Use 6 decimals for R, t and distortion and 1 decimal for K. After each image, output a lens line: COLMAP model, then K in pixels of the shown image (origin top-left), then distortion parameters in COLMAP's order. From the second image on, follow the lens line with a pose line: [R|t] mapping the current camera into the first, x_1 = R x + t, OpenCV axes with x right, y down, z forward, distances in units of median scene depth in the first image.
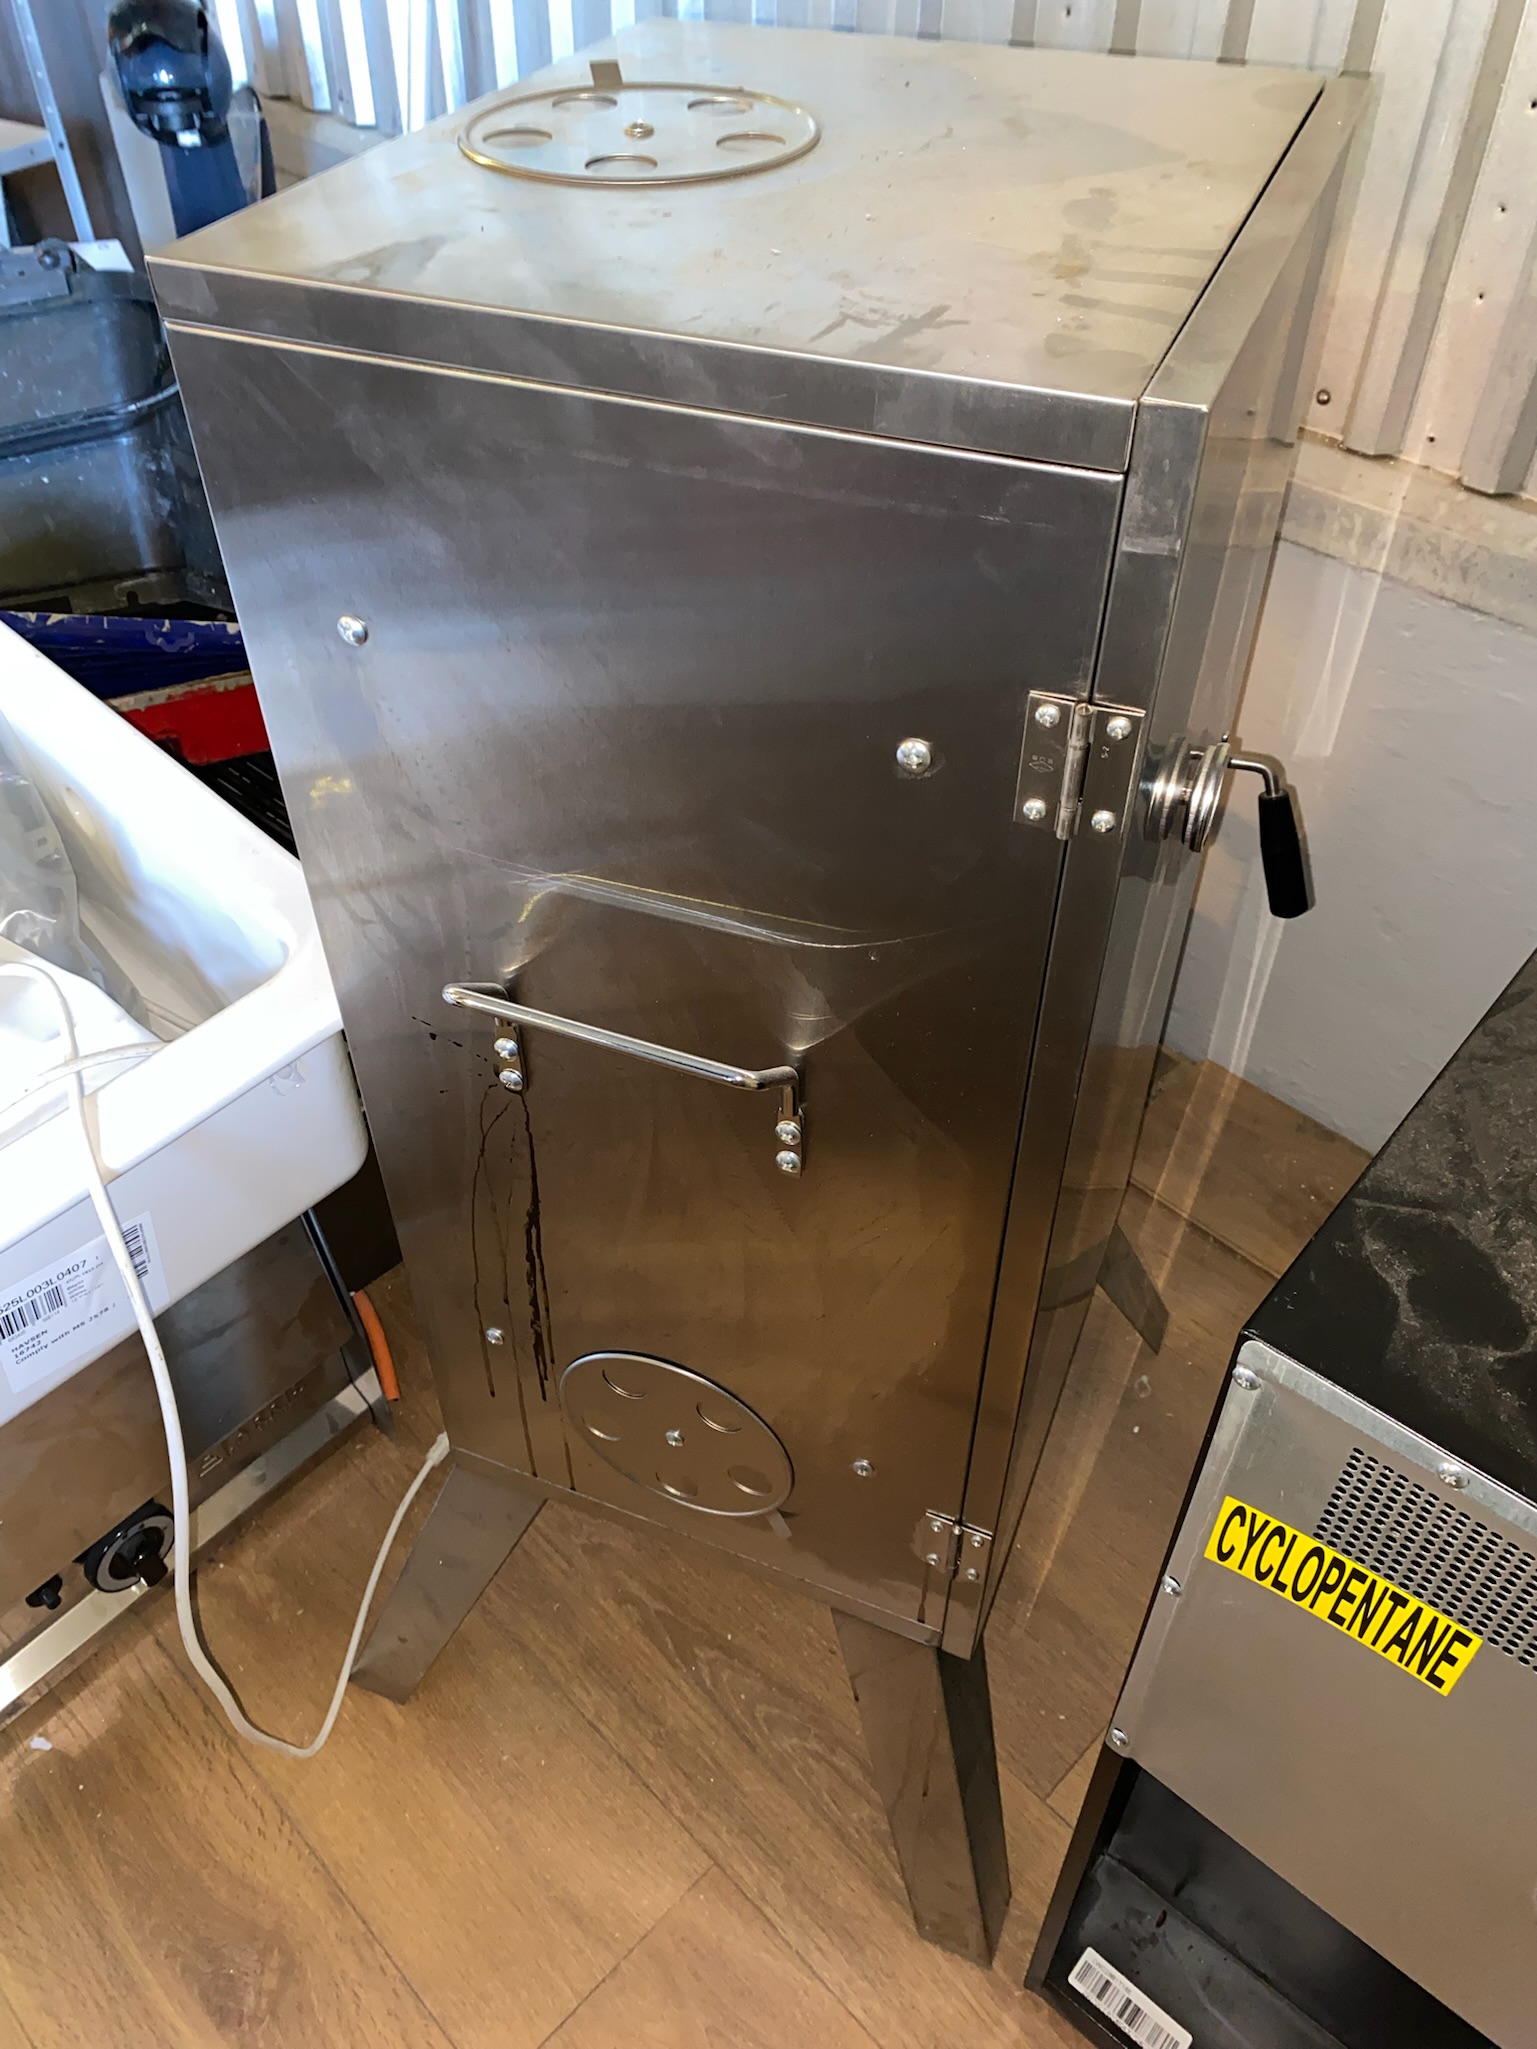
lens RADIAL K [[1557.6, 0, 771.0], [0, 1557.6, 1021.9], [0, 0, 1]] dist [0.007406, -0.008044]
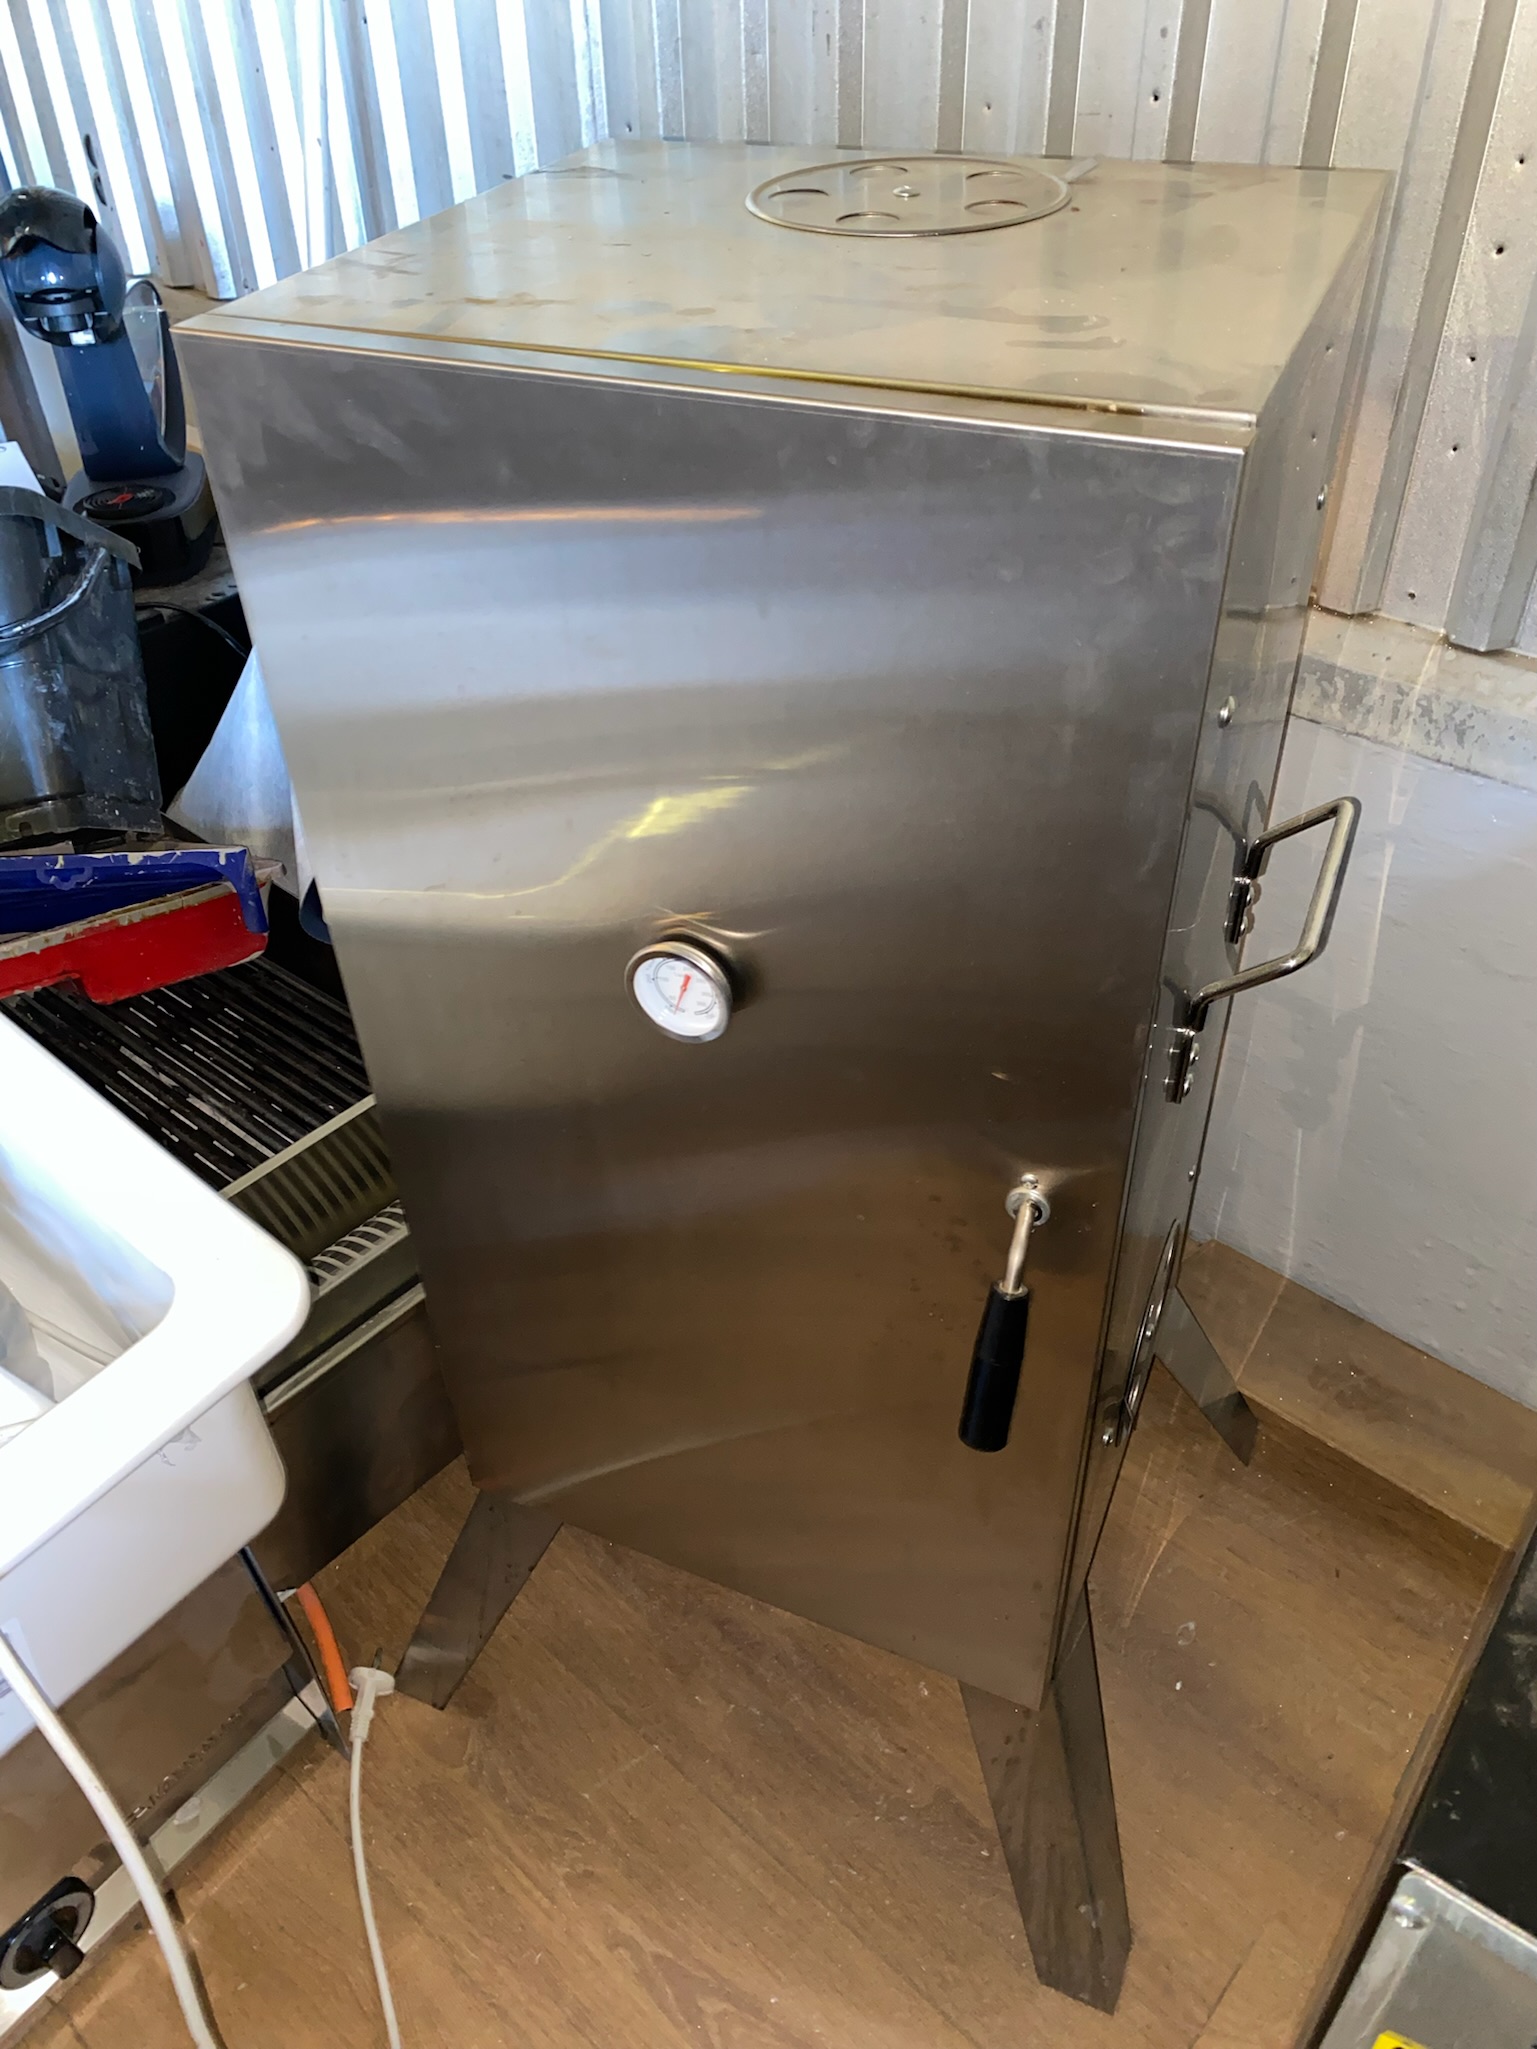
lens RADIAL K [[1557.6, 0, 769.0], [0, 1557.6, 1026.9], [0, 0, 1]] dist [0.007406, -0.008044]
pose [[0.998078, -0.056772, 0.024855, -0.001355], [0.058364, 0.995917, -0.068868, -0.074257], [-0.020844, 0.070187, 0.997316, 0.090761]]
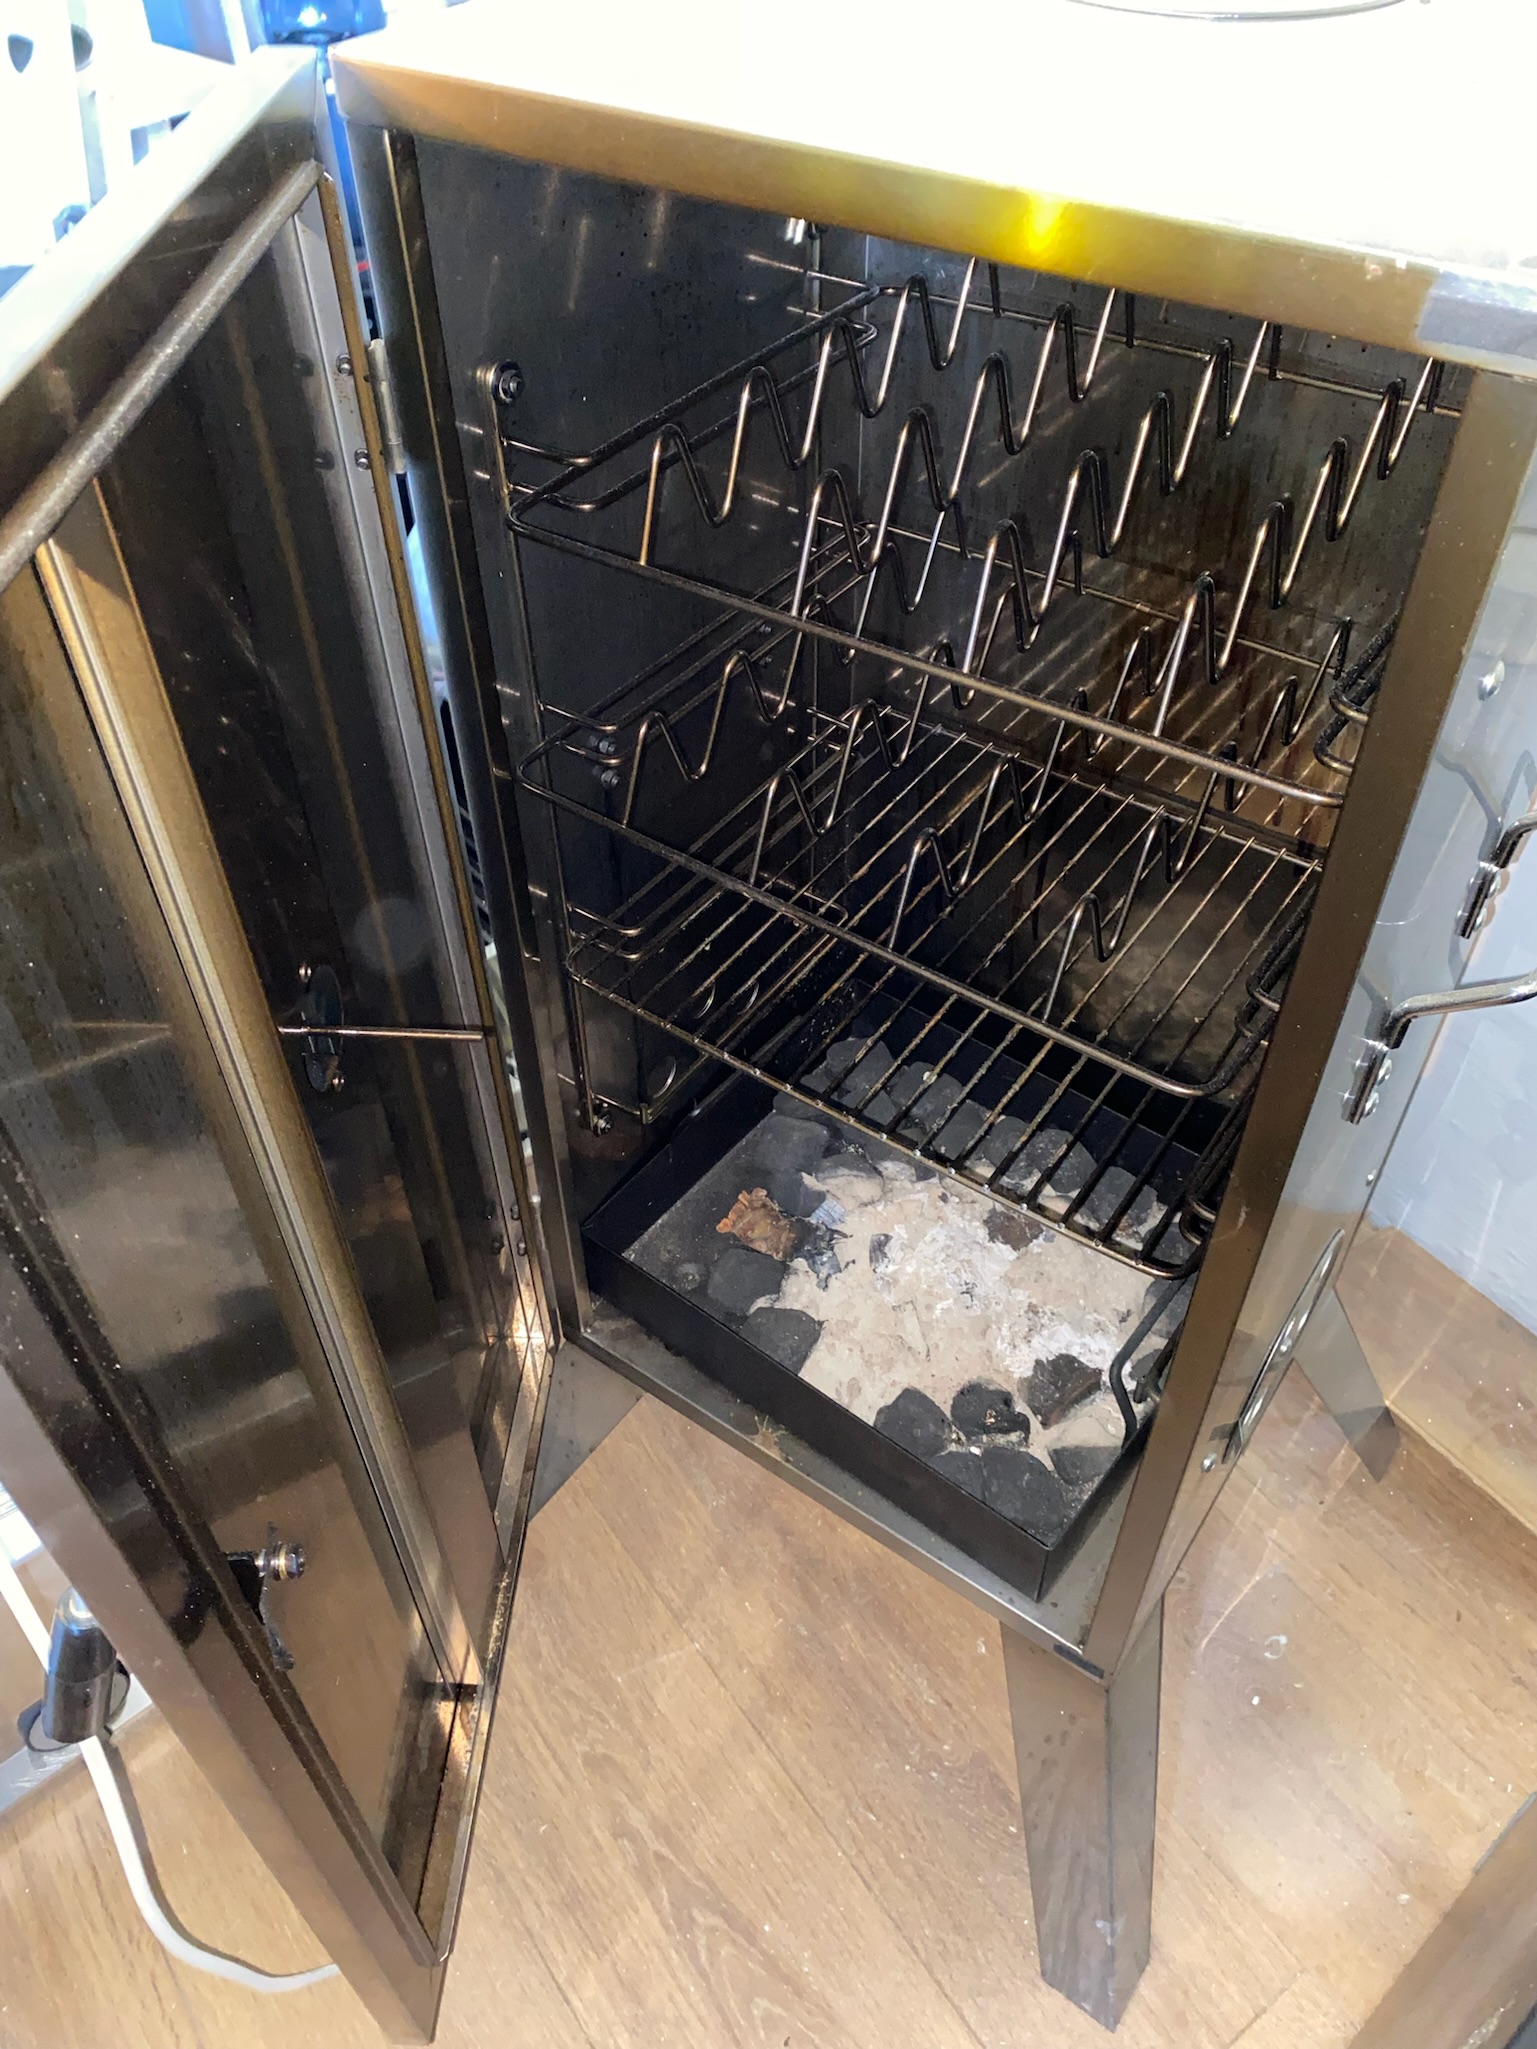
lens RADIAL K [[1557.6, 0, 756.9], [0, 1557.6, 1021.4], [0, 0, 1]] dist [0.007406, -0.008044]
pose [[0.988368, 0.101917, -0.112875, 0.030885], [-0.099058, 0.994609, 0.030668, -0.107094], [0.115392, -0.019131, 0.993136, 0.162060]]
